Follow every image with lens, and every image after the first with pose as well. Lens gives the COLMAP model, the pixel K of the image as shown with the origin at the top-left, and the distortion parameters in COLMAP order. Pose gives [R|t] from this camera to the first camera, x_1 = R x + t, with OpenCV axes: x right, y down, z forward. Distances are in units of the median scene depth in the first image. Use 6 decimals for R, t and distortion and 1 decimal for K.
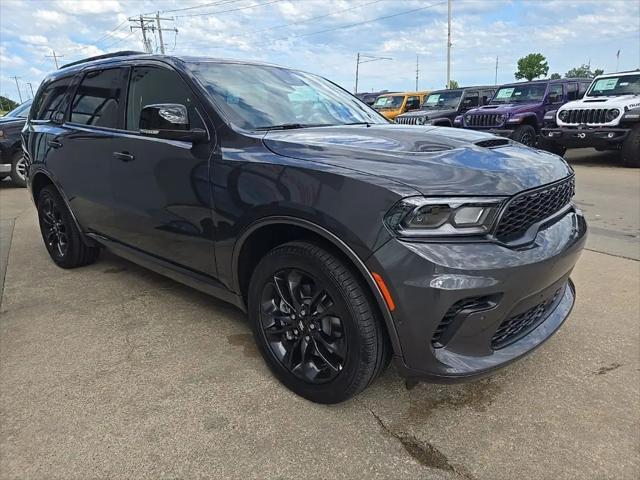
lens RADIAL K [[430.7, 0, 320.0], [0, 430.7, 240.0], [0, 0, 1]] dist [0.071119, -0.051319]
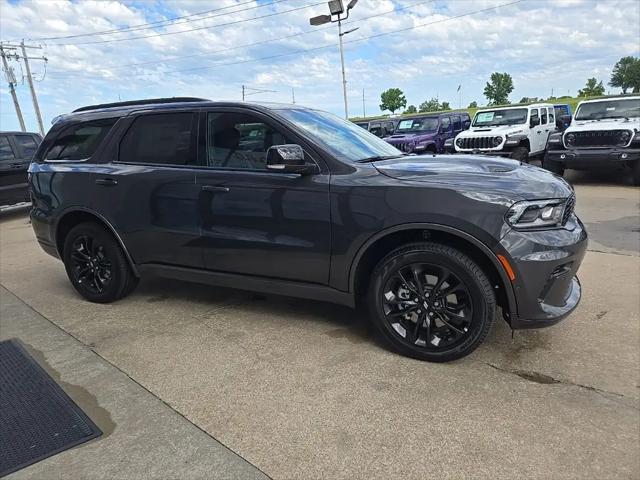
lens RADIAL K [[430.7, 0, 320.0], [0, 430.7, 240.0], [0, 0, 1]] dist [0.071119, -0.051319]
pose [[0.963764, -0.080123, 0.254441, -0.150276], [0.095817, 0.994149, -0.049876, 0.007553], [-0.248956, 0.072448, 0.965801, -0.048801]]
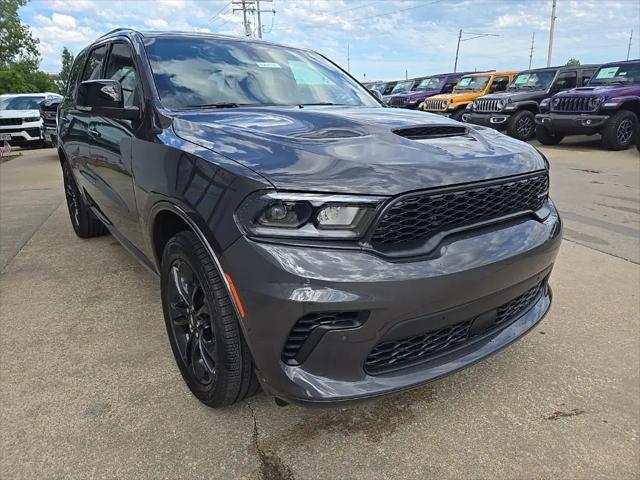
lens RADIAL K [[430.7, 0, 320.0], [0, 430.7, 240.0], [0, 0, 1]] dist [0.071119, -0.051319]
pose [[0.976759, 0.079294, -0.199136, 0.088720], [-0.071524, 0.996381, 0.045923, -0.008554], [0.202057, -0.030613, 0.978895, 0.031132]]
